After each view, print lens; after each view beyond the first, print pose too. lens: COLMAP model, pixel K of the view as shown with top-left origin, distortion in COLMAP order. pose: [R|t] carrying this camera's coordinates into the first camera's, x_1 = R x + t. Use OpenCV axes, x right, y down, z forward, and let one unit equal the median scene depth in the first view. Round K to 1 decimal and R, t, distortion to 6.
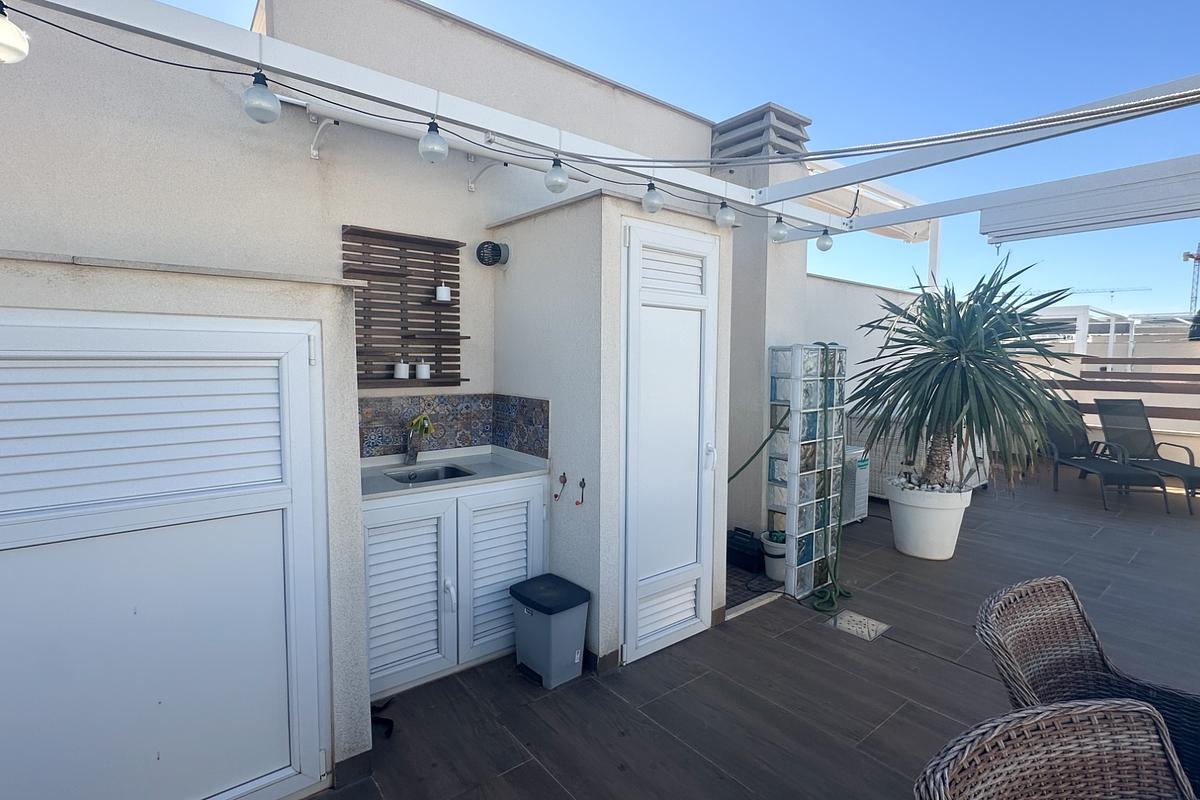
lens RADIAL K [[565.6, 0, 606.2], [0, 565.6, 399.8], [0, 0, 1]] dist [0.000115, -0.000088]
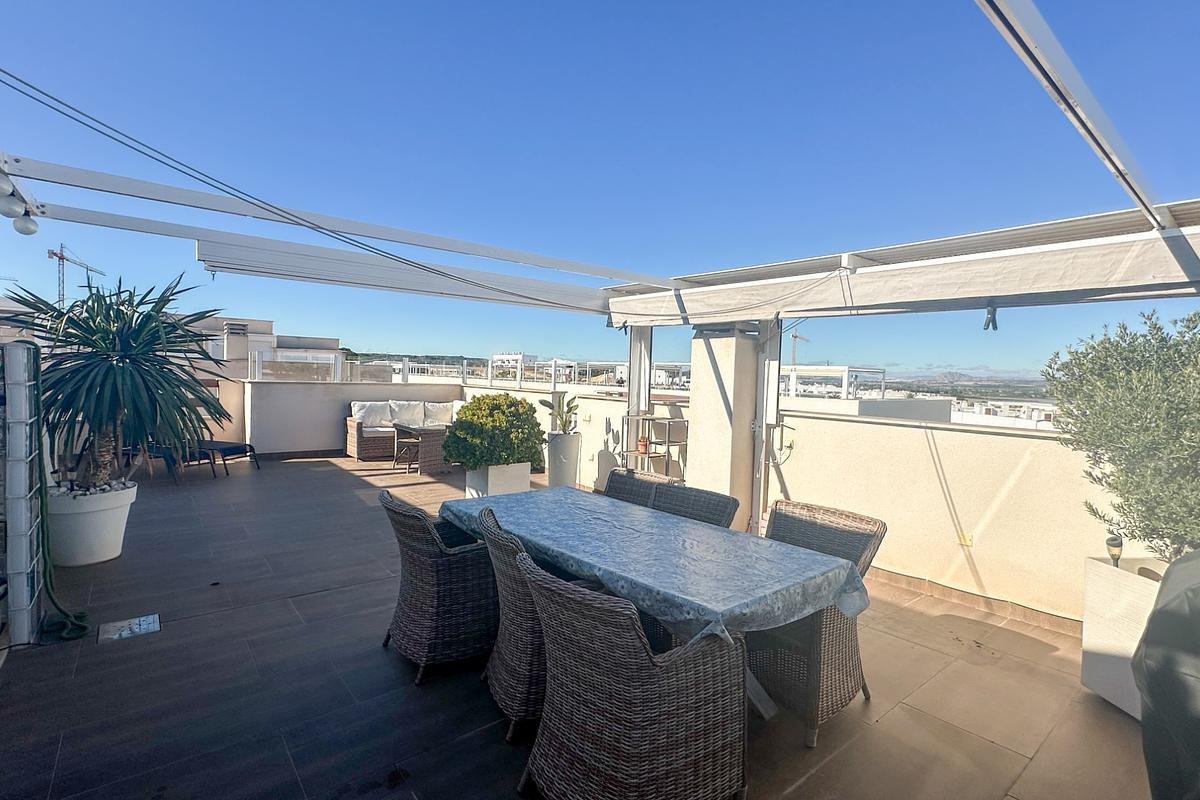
lens RADIAL K [[565.6, 0, 606.2], [0, 565.6, 399.8], [0, 0, 1]] dist [0.000115, -0.000088]
pose [[0.011197, -0.042159, 0.999048, -0.478456], [0.034705, 0.998525, 0.041748, -0.017604], [-0.999335, 0.034204, 0.012644, 0.116847]]
